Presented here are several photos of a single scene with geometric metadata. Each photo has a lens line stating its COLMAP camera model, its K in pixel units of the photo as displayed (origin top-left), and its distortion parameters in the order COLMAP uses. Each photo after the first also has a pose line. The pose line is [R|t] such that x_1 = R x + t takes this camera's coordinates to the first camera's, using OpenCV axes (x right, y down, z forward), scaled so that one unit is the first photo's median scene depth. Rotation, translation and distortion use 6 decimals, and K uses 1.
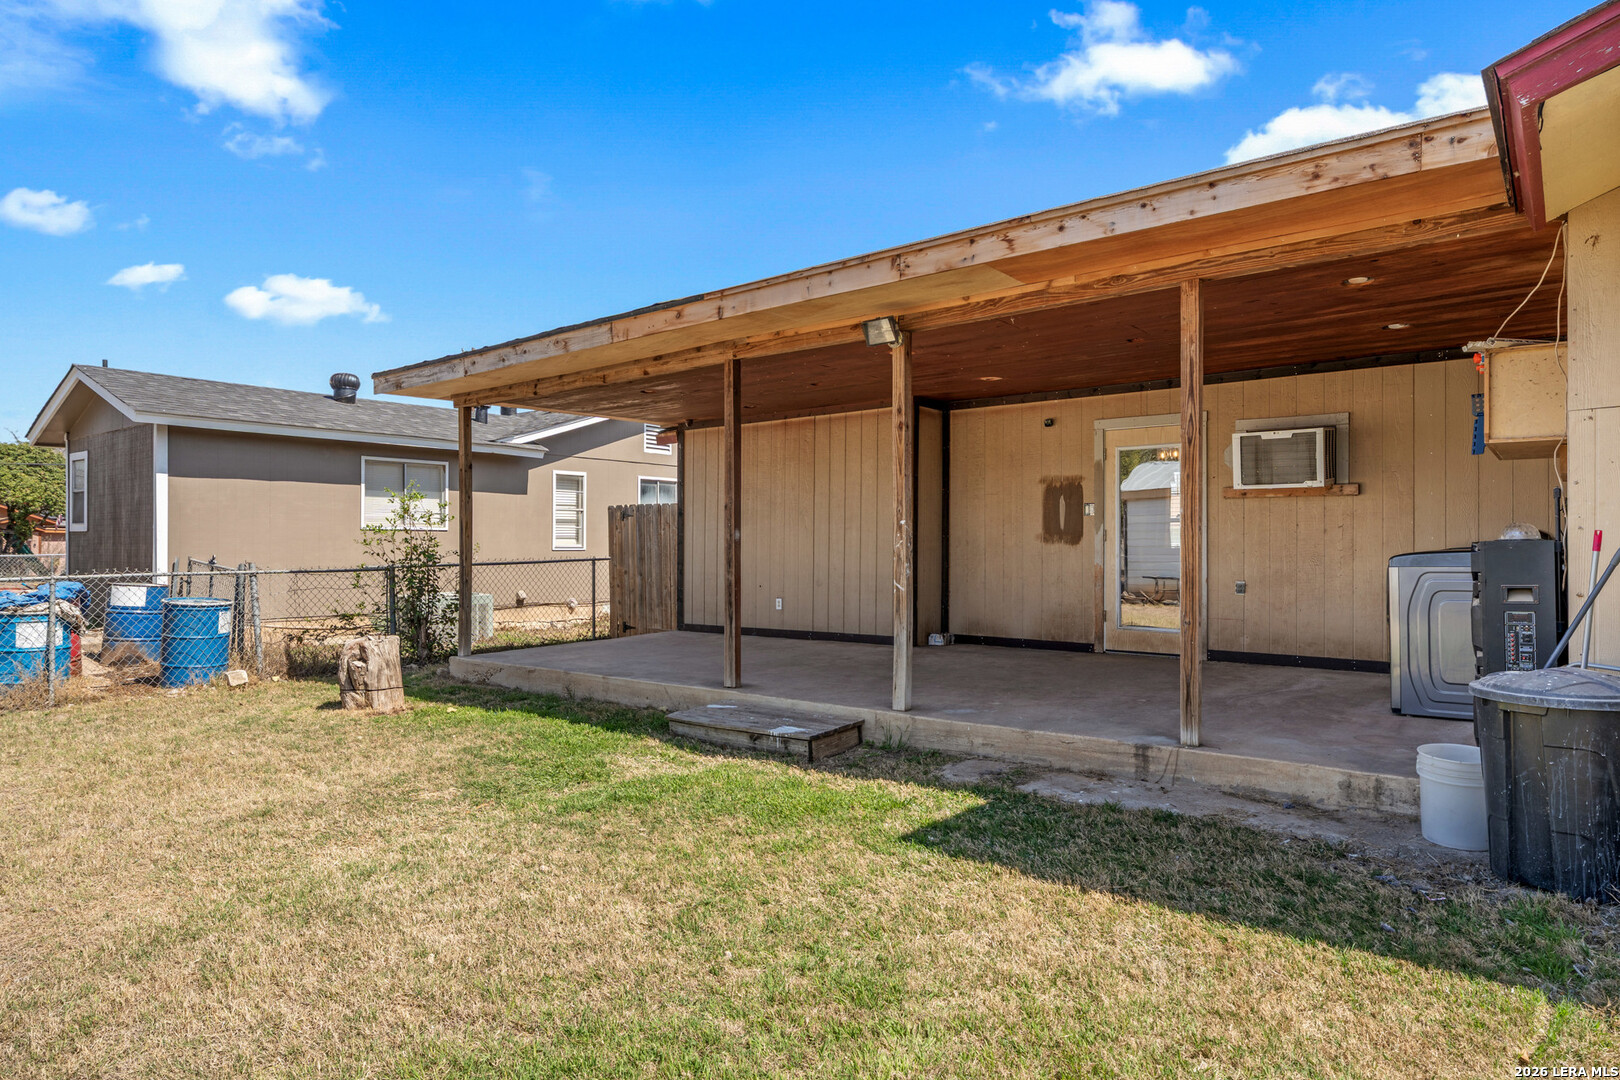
lens RADIAL K [[950.1, 0, 808.2], [0, 950.1, 541.1], [0, 0, 1]] dist [0.001211, -0.000009]
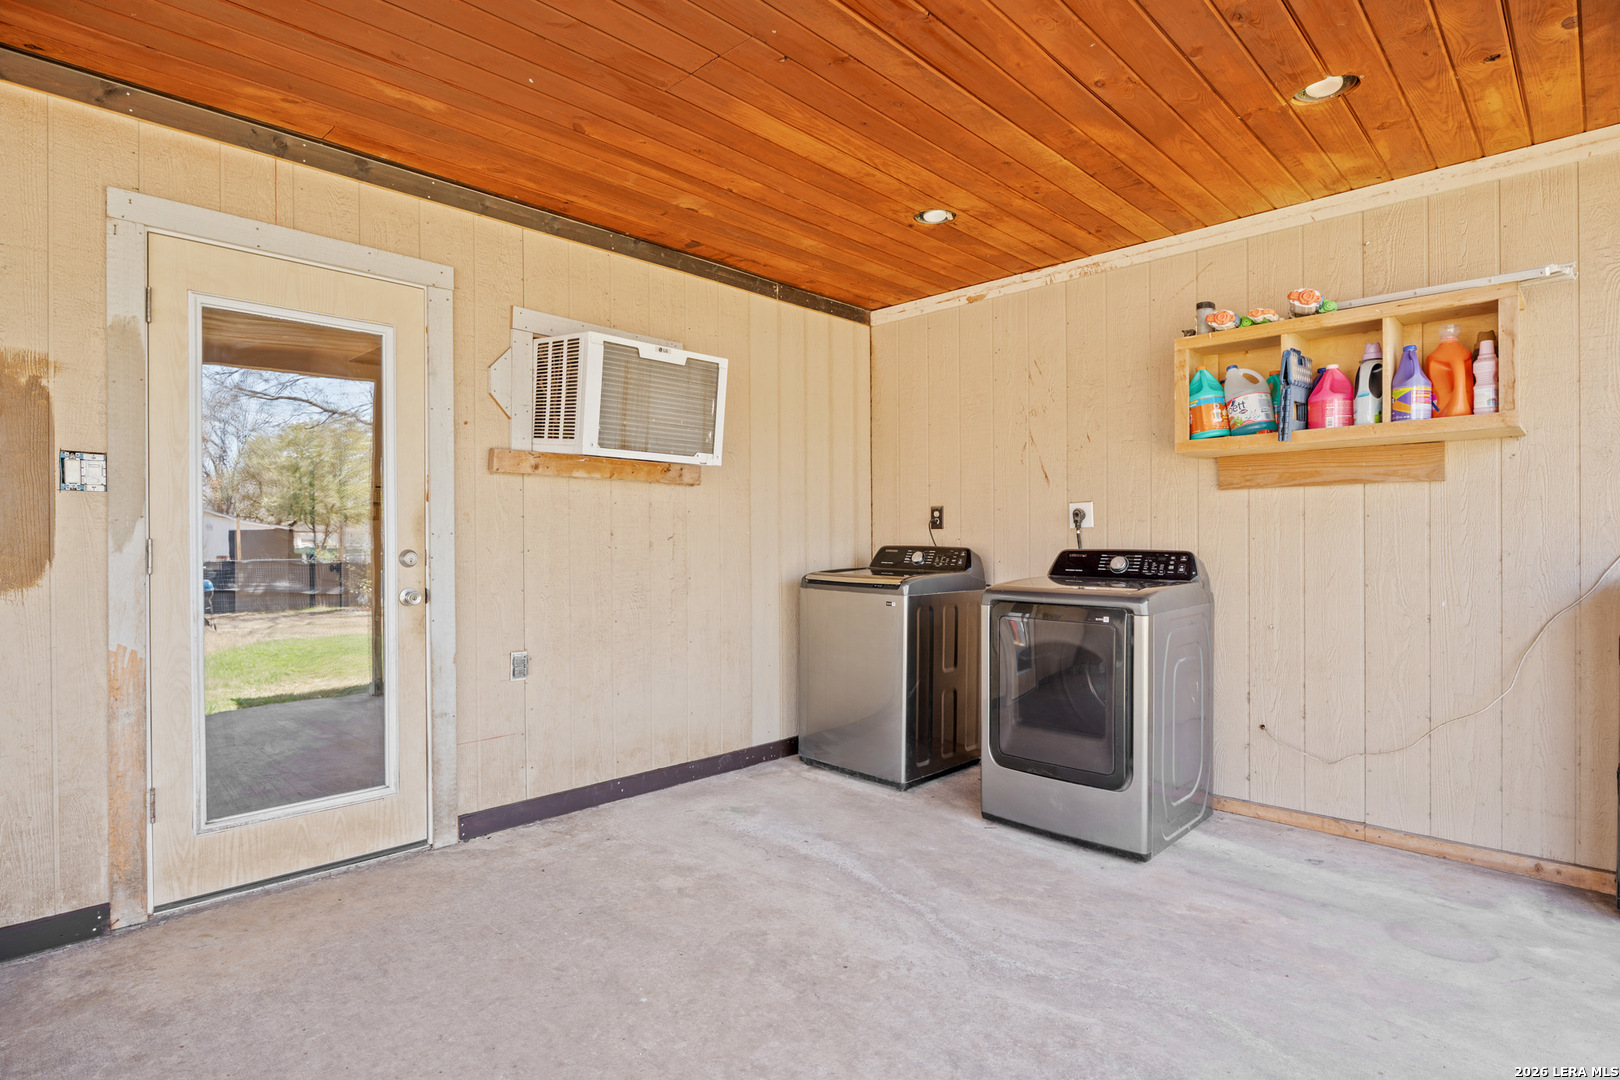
lens RADIAL K [[835.7, 0, 804.7], [0, 835.7, 545.8], [0, 0, 1]] dist [-0.007116, -0.000625]
pose [[0.116285, -0.004930, 0.993204, 0.051223], [-0.005863, 0.999967, 0.005650, -0.010988], [-0.993199, -0.006480, 0.116253, 0.670386]]
